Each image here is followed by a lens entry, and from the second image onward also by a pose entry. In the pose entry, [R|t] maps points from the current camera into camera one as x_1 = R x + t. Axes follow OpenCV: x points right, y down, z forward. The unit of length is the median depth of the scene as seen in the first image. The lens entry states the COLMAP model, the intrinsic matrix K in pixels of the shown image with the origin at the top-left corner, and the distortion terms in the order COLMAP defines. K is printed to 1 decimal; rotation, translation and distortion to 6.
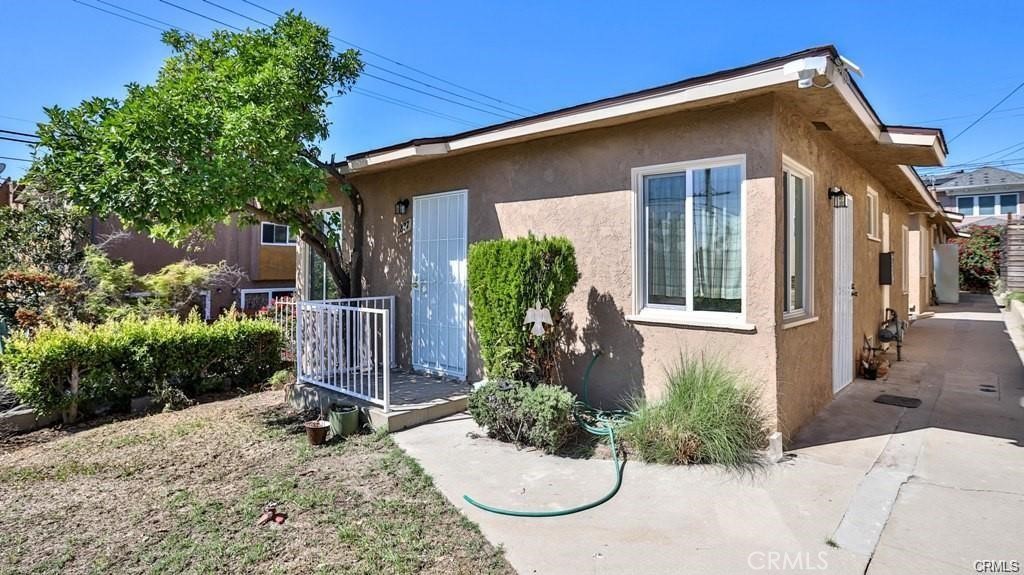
lens RADIAL K [[530.6, 0, 527.2], [0, 530.6, 258.9], [0, 0, 1]] dist [-0.006163, -0.000833]
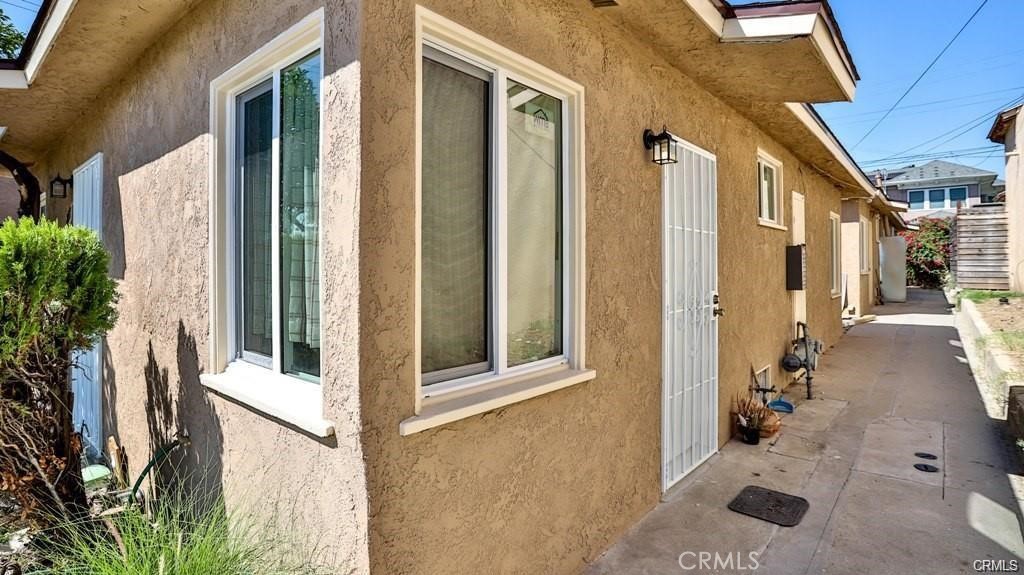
lens RADIAL K [[509.4, 0, 510.7], [0, 509.4, 260.3], [0, 0, 1]] dist [-0.035843, 0.001457]
pose [[0.999927, -0.011168, 0.004677, 0.313911], [0.011139, 0.999919, 0.006110, -0.000328], [-0.004745, -0.006058, 0.999970, 0.344580]]
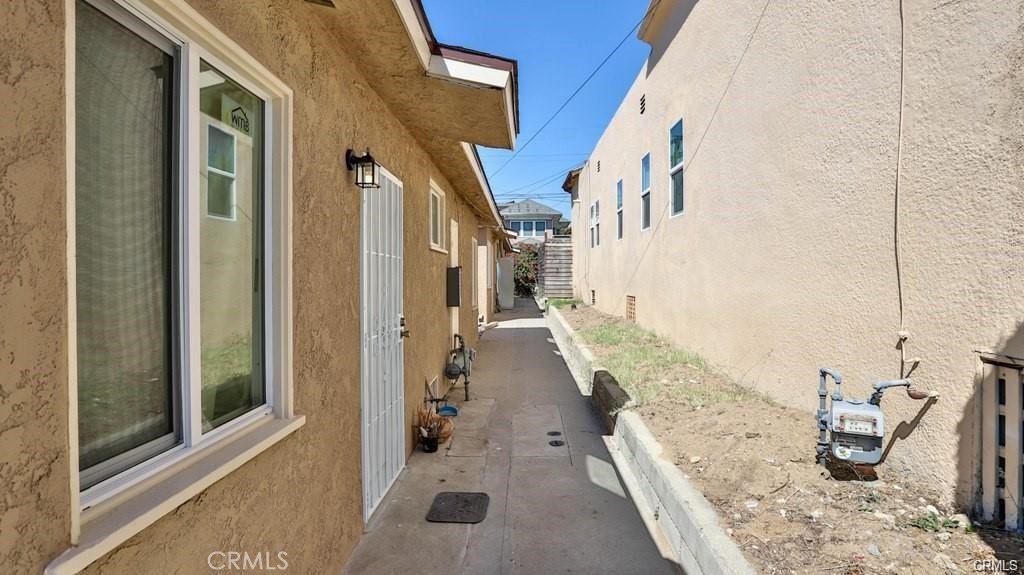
lens RADIAL K [[496.8, 0, 512.0], [0, 496.8, 287.5], [0, 0, 1]] dist [-0.041728, 0.020051]
pose [[0.771337, -0.022986, 0.636012, 0.282355], [-0.001425, 0.999283, 0.037844, -0.011103], [-0.636426, -0.030097, 0.770751, 0.381777]]
